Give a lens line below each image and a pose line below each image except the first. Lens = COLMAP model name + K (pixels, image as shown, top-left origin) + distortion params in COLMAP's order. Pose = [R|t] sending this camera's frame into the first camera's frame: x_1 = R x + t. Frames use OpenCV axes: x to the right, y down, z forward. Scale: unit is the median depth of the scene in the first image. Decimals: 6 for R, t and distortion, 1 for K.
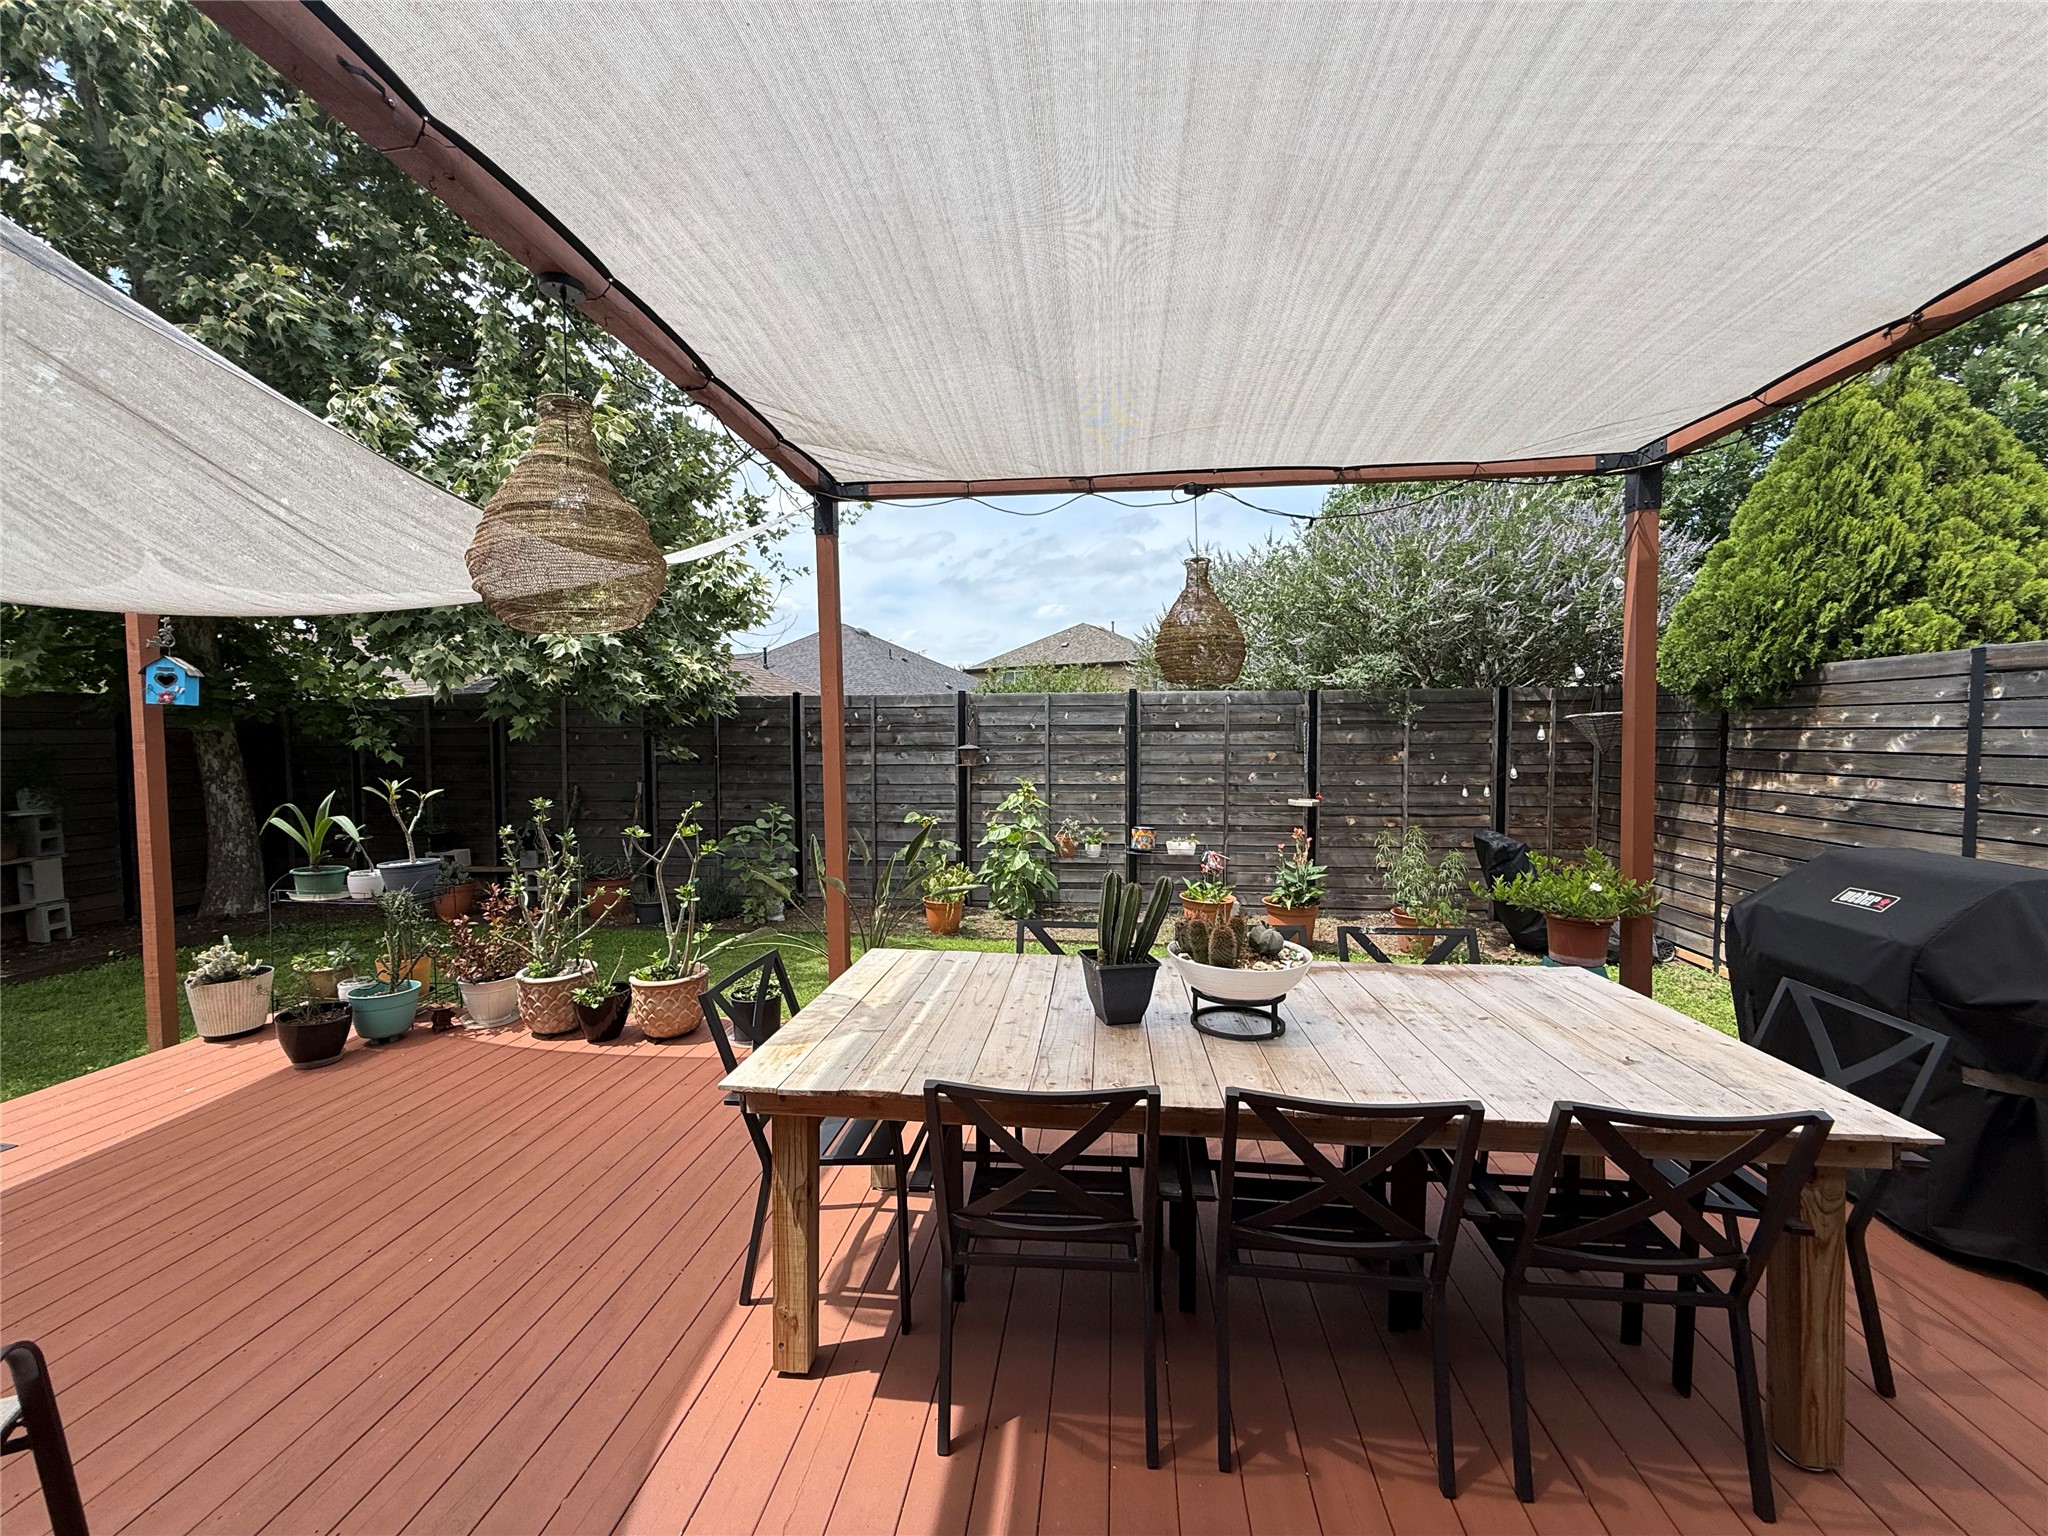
lens RADIAL K [[824.8, 0, 1024.9], [0, 824.8, 773.4], [0, 0, 1]] dist [0.001900, 0.000287]
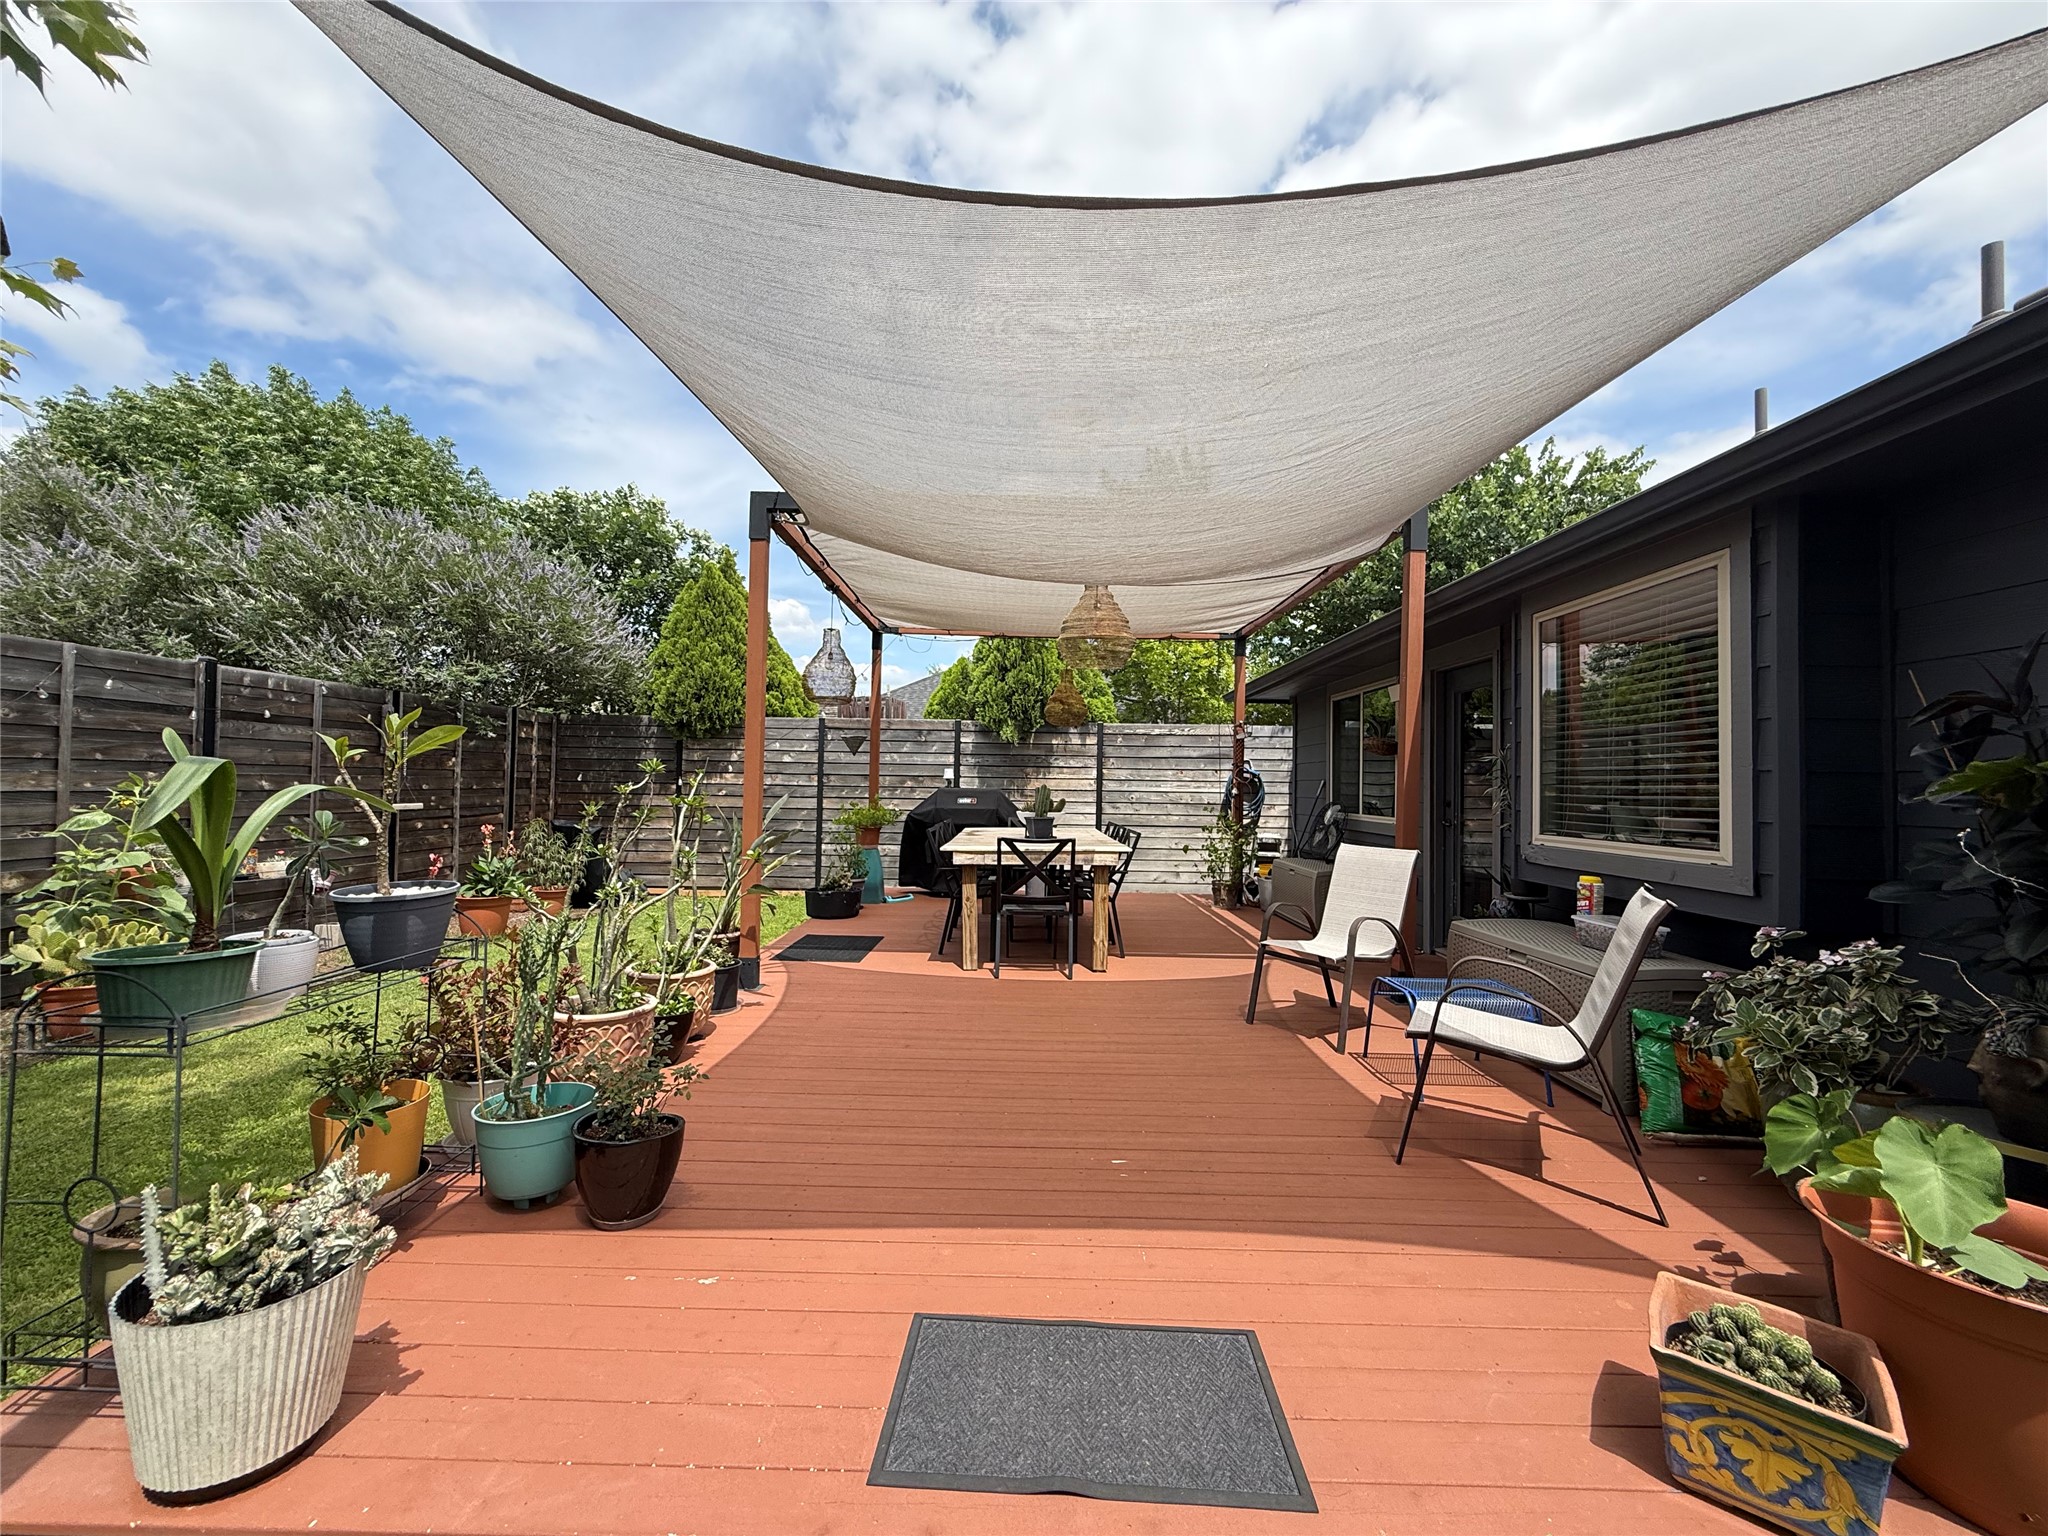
lens RADIAL K [[824.8, 0, 1024.9], [0, 824.8, 773.4], [0, 0, 1]] dist [0.001900, 0.000287]
pose [[-0.125756, 0.016622, 0.991922, -0.934360], [0.031312, 0.999428, -0.012778, 0.041634], [-0.991567, 0.029453, -0.126204, 0.524088]]
